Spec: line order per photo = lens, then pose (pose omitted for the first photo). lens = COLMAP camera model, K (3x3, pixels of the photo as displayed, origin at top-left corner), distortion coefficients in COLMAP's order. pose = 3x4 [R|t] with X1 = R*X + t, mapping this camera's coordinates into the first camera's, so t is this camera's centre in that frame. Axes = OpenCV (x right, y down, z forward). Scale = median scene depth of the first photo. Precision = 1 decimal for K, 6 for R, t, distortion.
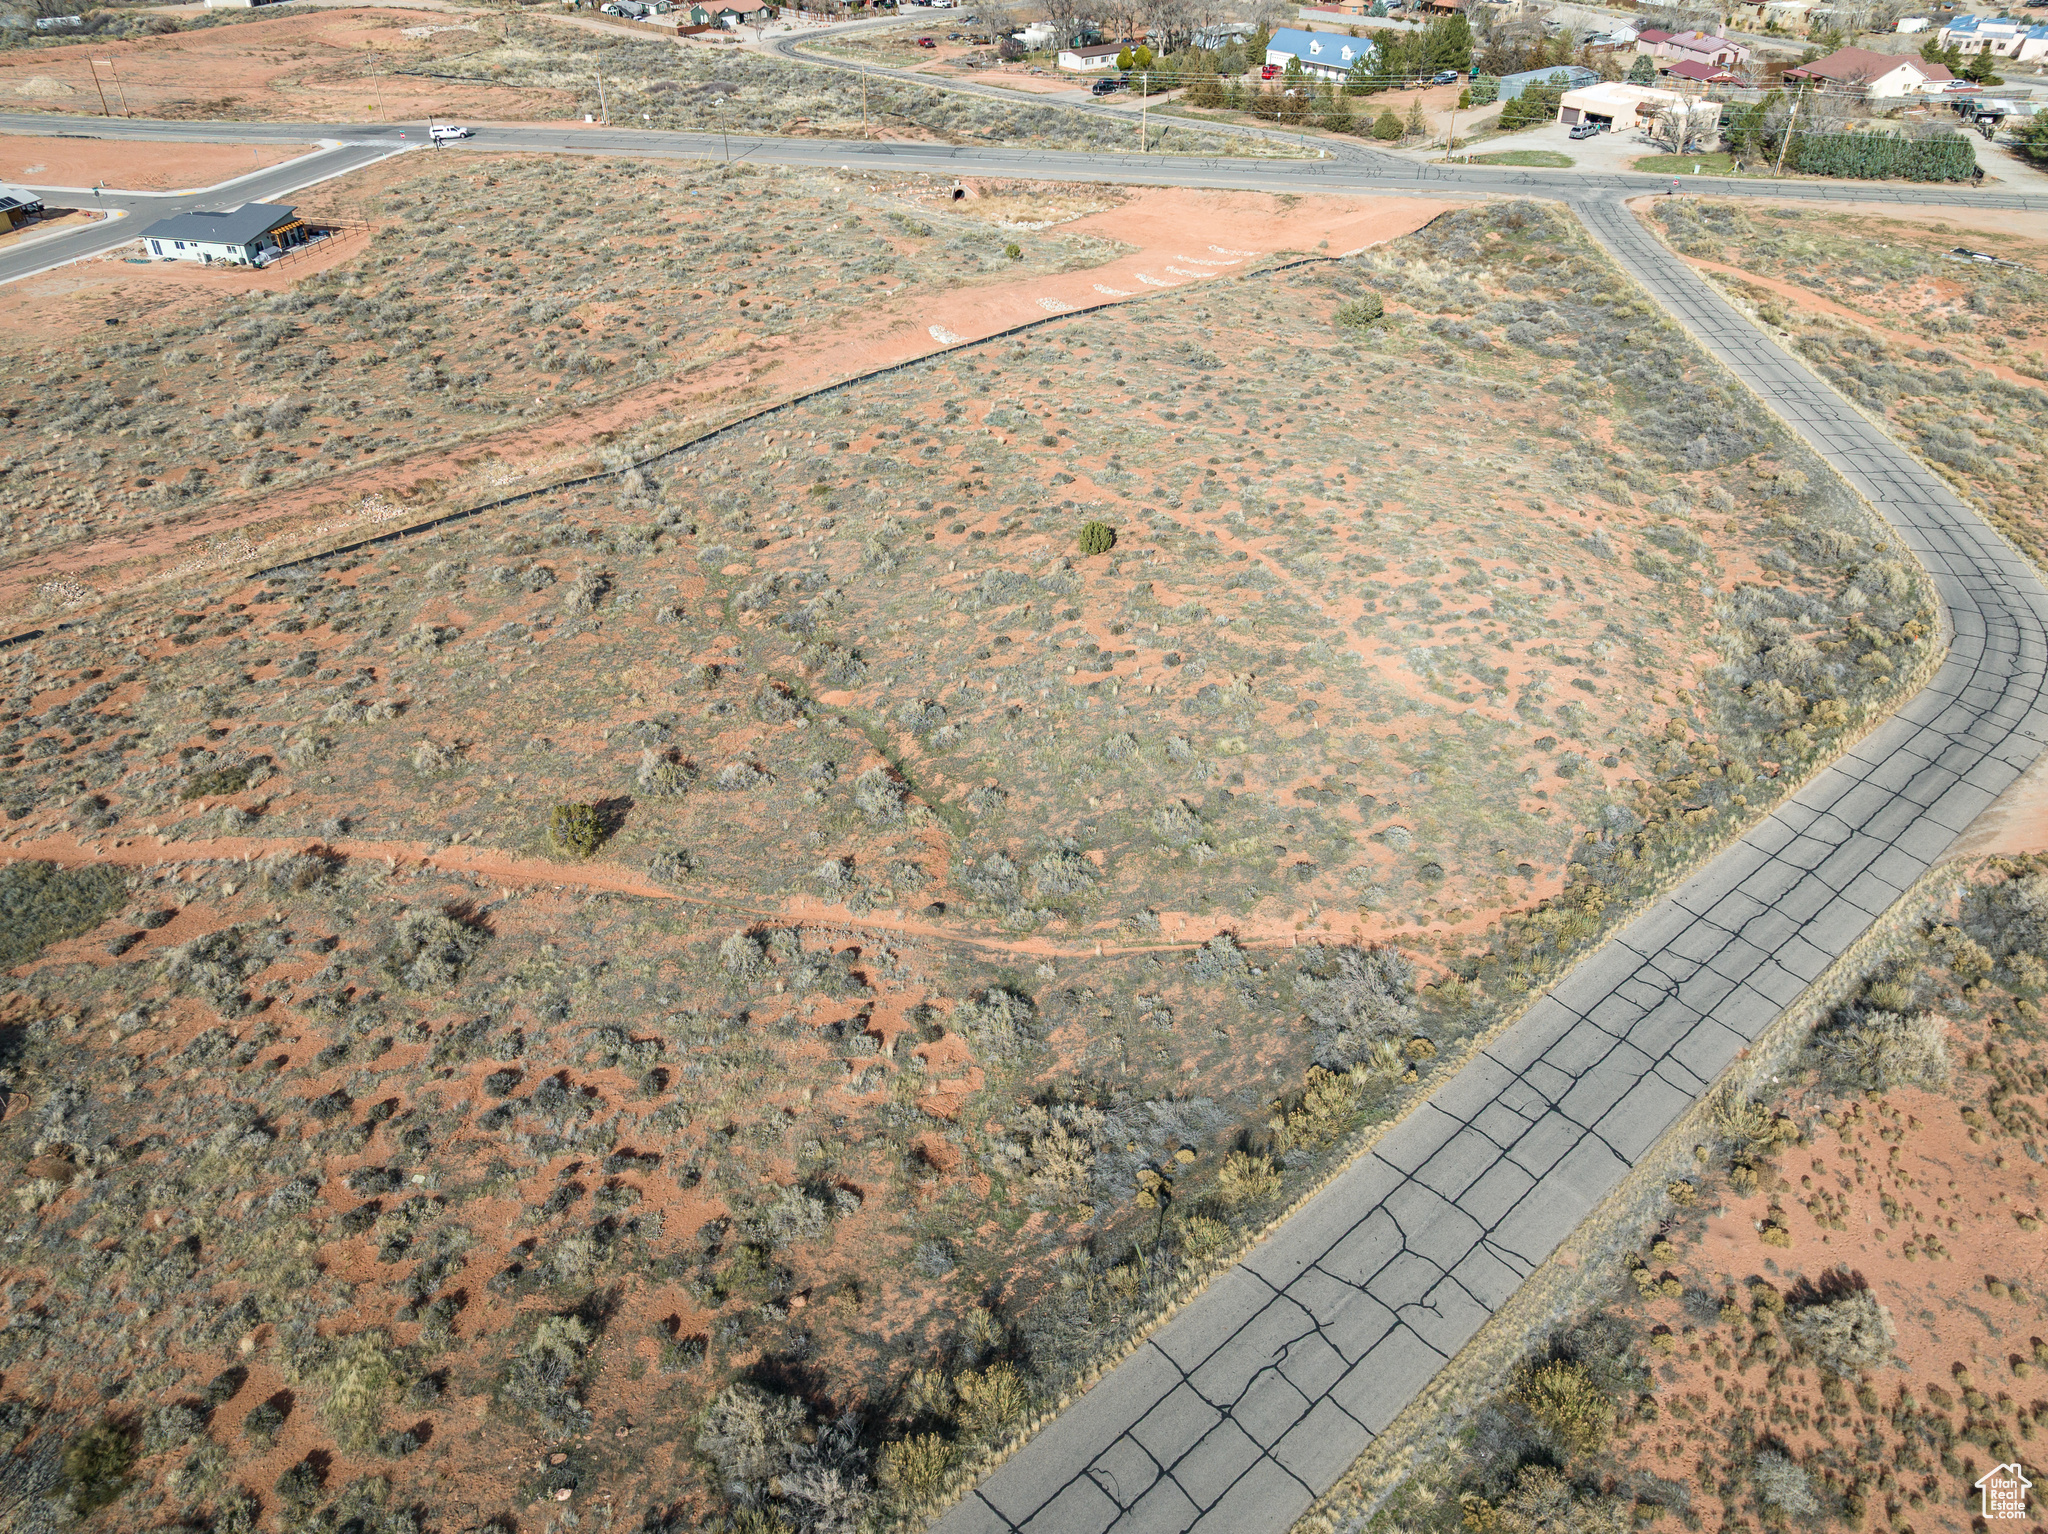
lens RADIAL K [[1489.6, 0, 1017.5], [0, 1489.6, 771.7], [0, 0, 1]] dist [-0.059134, 0.034003]
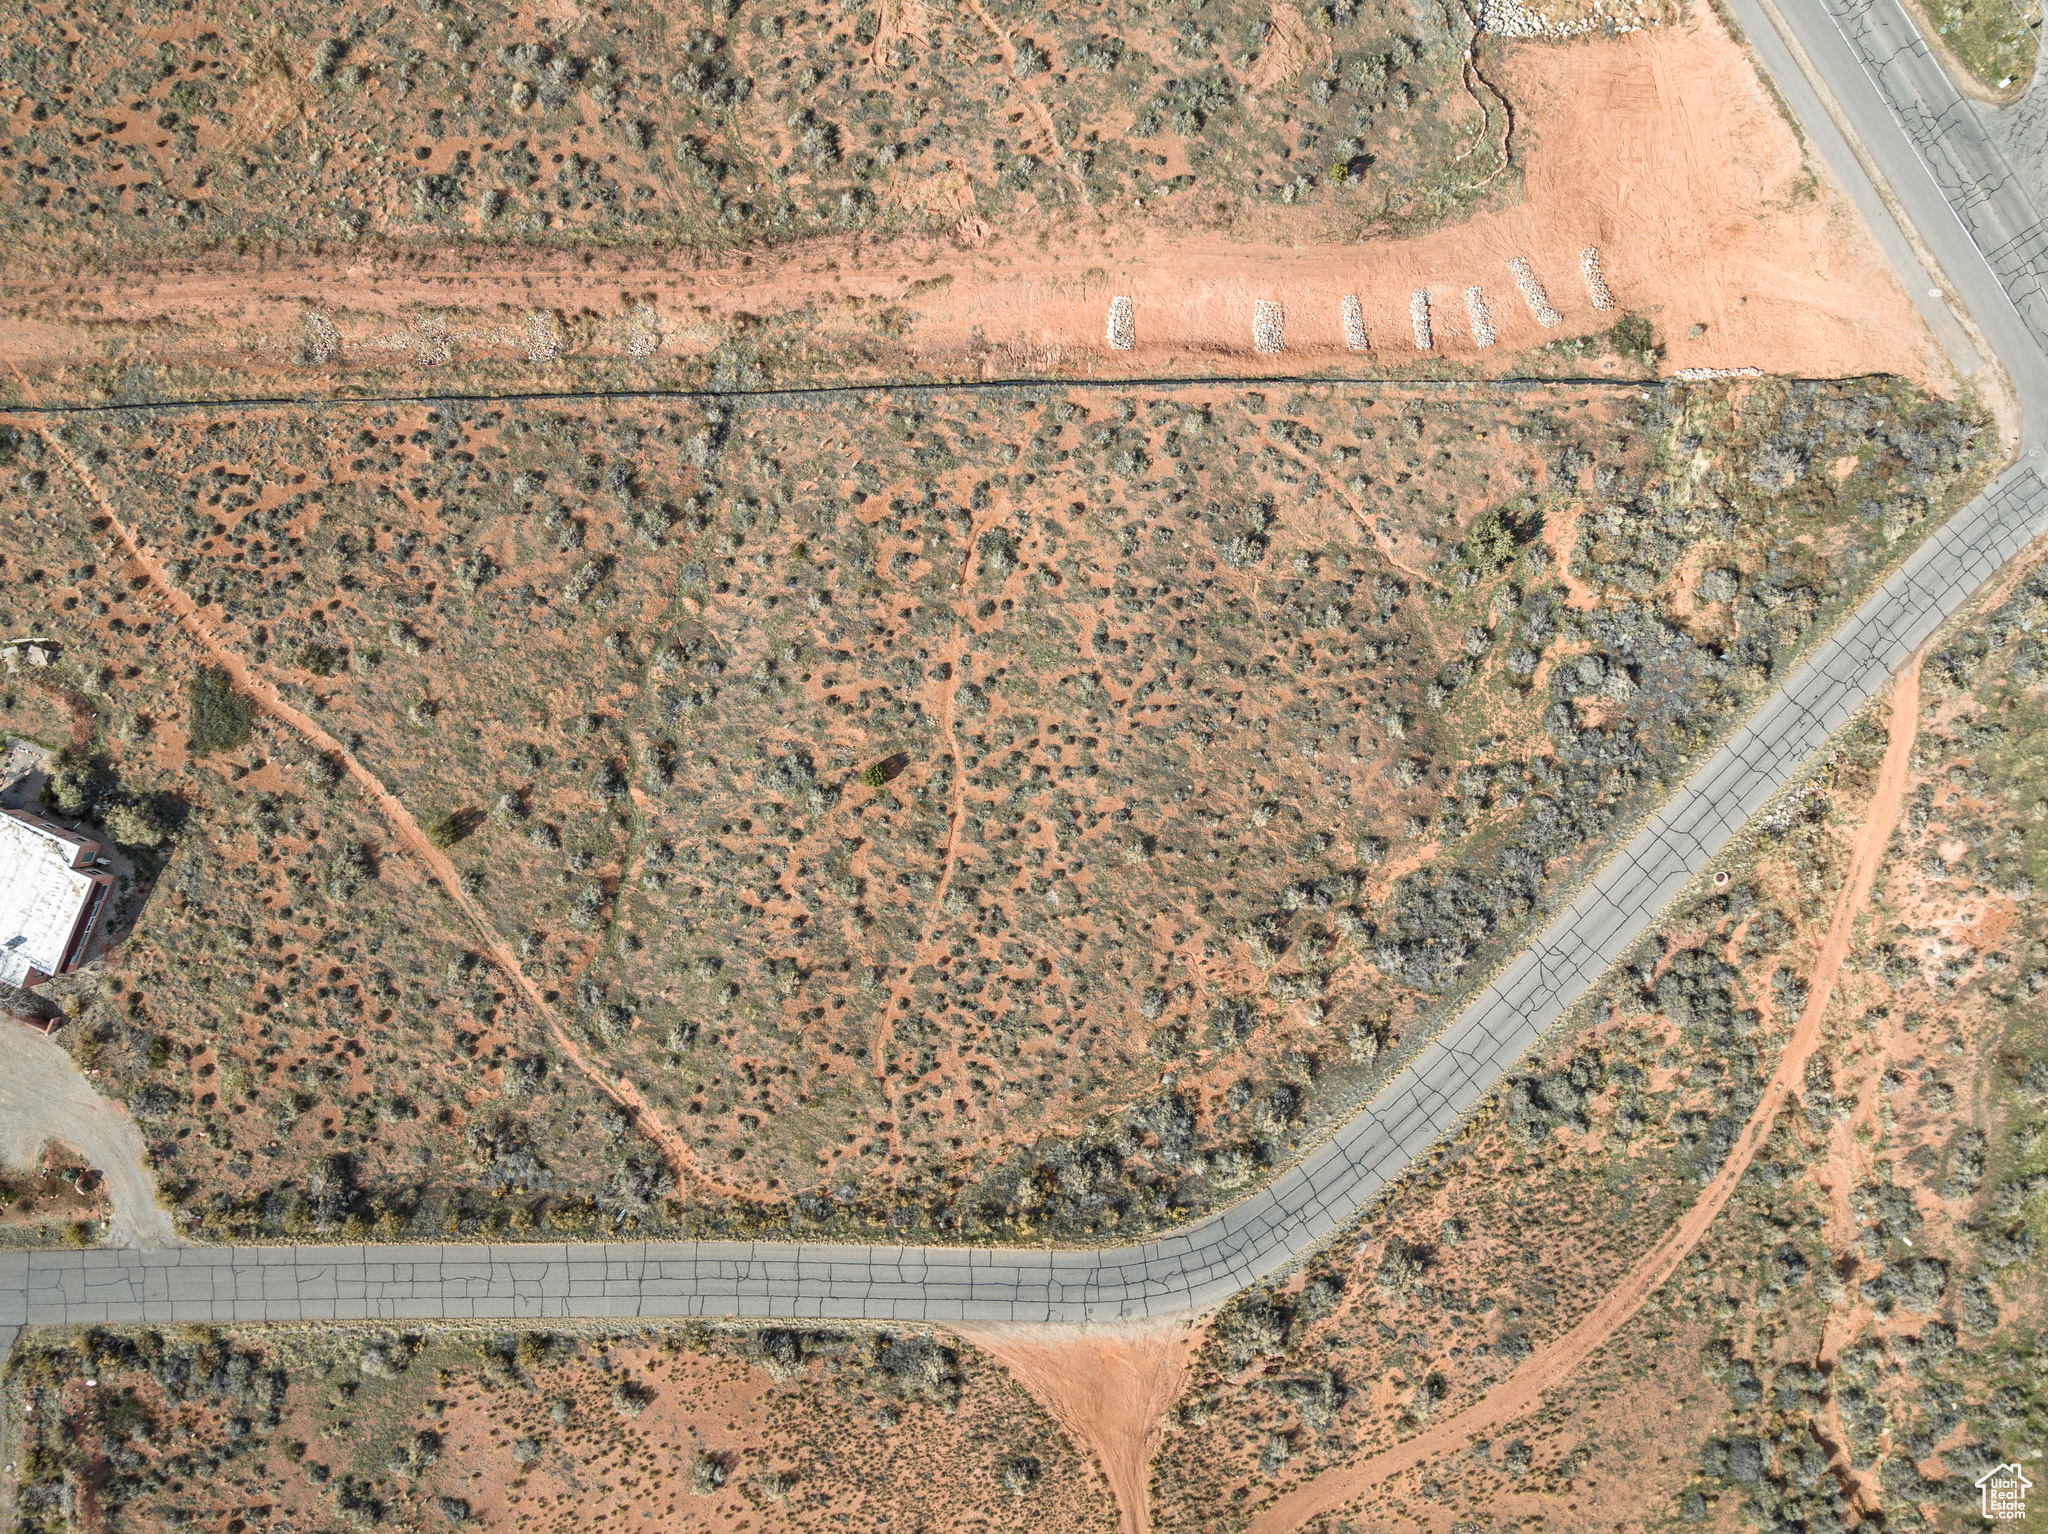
lens RADIAL K [[1489.6, 0, 1017.5], [0, 1489.6, 771.7], [0, 0, 1]] dist [-0.059134, 0.034003]
pose [[0.743152, 0.668718, 0.023272, 0.081017], [-0.389342, 0.403869, 0.827830, -0.953915], [0.544186, -0.624264, 0.560496, 0.193400]]
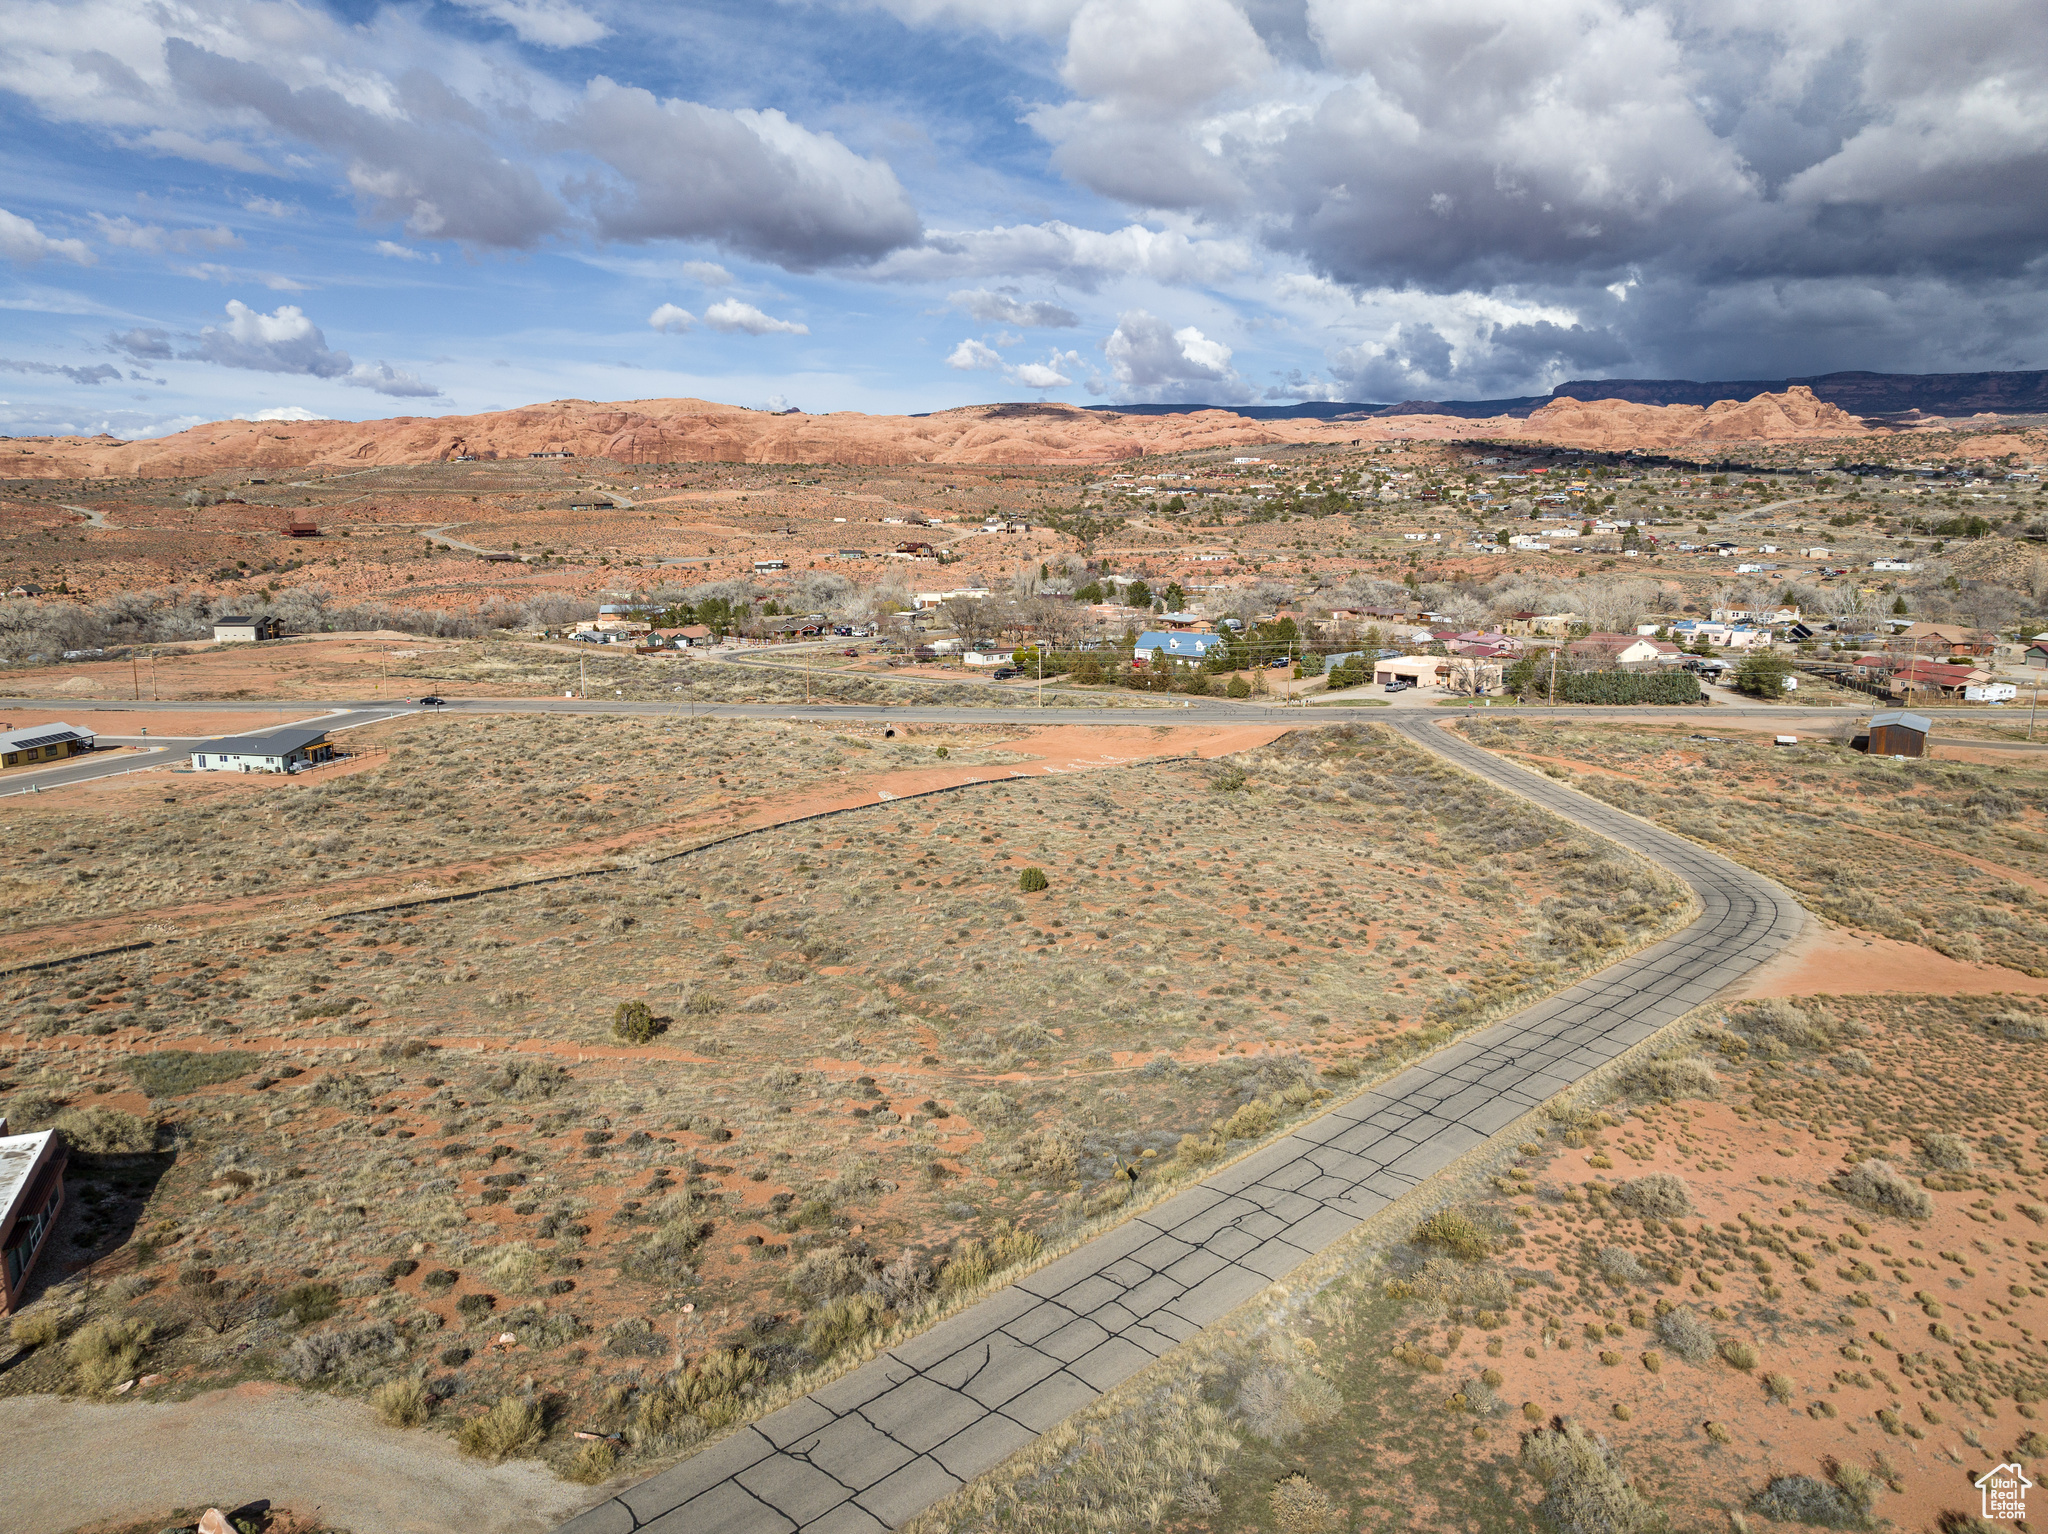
lens RADIAL K [[1473.0, 0, 1024.0], [0, 1473.0, 767.0], [0, 0, 1]] dist [-0.004383, -0.085890]
pose [[0.996828, -0.013977, 0.078355, -0.034674], [0.045384, 0.908551, -0.415301, 0.186289], [-0.065385, 0.417540, 0.906303, -0.109886]]
